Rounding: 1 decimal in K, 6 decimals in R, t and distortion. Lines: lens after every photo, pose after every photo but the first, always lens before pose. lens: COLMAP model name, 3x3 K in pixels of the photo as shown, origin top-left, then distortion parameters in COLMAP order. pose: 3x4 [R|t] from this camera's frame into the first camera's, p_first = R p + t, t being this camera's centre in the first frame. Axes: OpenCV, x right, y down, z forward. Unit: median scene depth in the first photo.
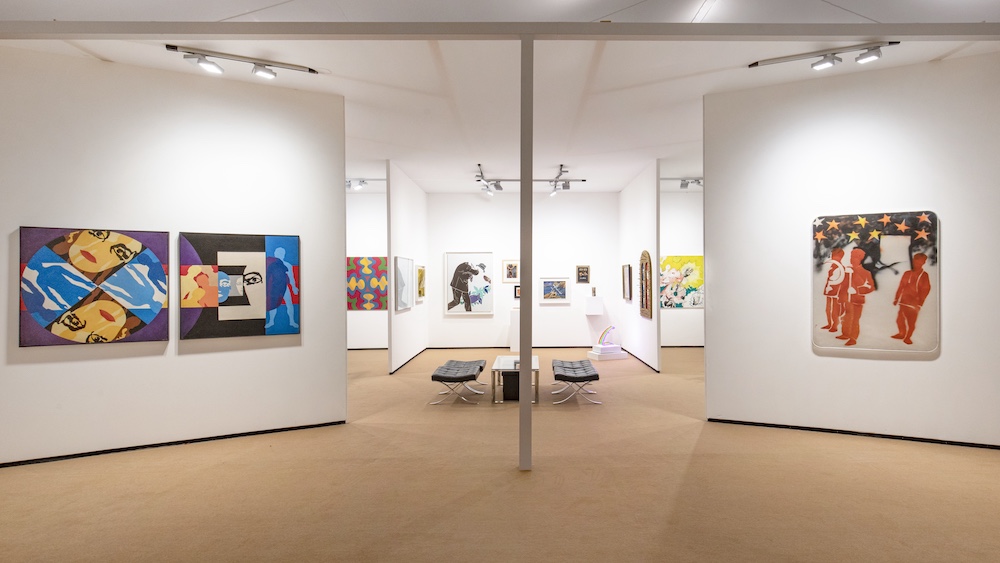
lens RADIAL K [[458.9, 0, 503.0], [0, 458.9, 284.7], [0, 0, 1]] dist [-0.000501, -0.000017]
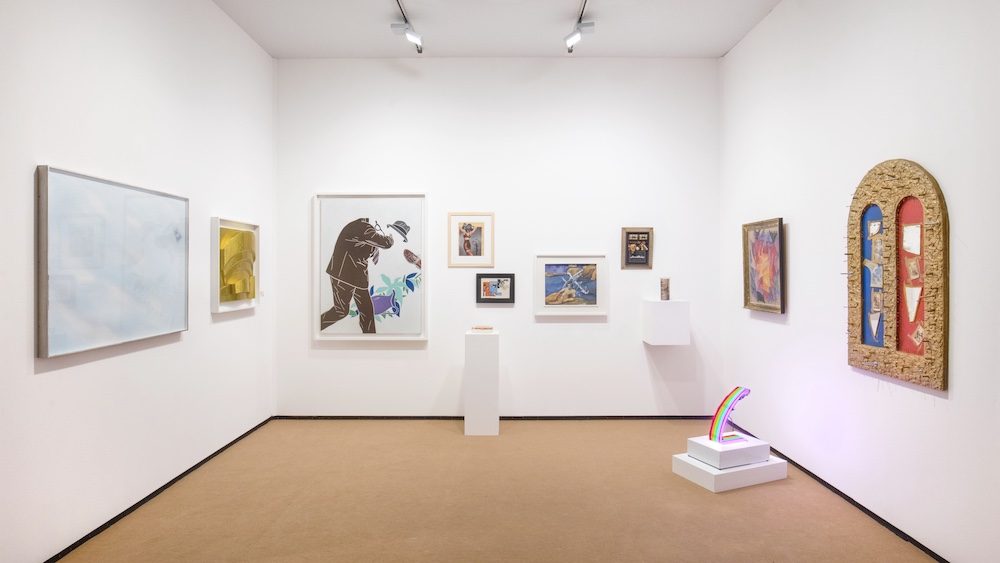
lens RADIAL K [[587.5, 0, 499.9], [0, 587.5, 278.8], [0, 0, 1]] dist [0.002222, 0.000154]
pose [[0.998898, 0.005147, 0.046649, 0.021759], [-0.005486, 0.999959, 0.007147, 0.002885], [-0.046610, -0.007395, 0.998886, 0.460883]]
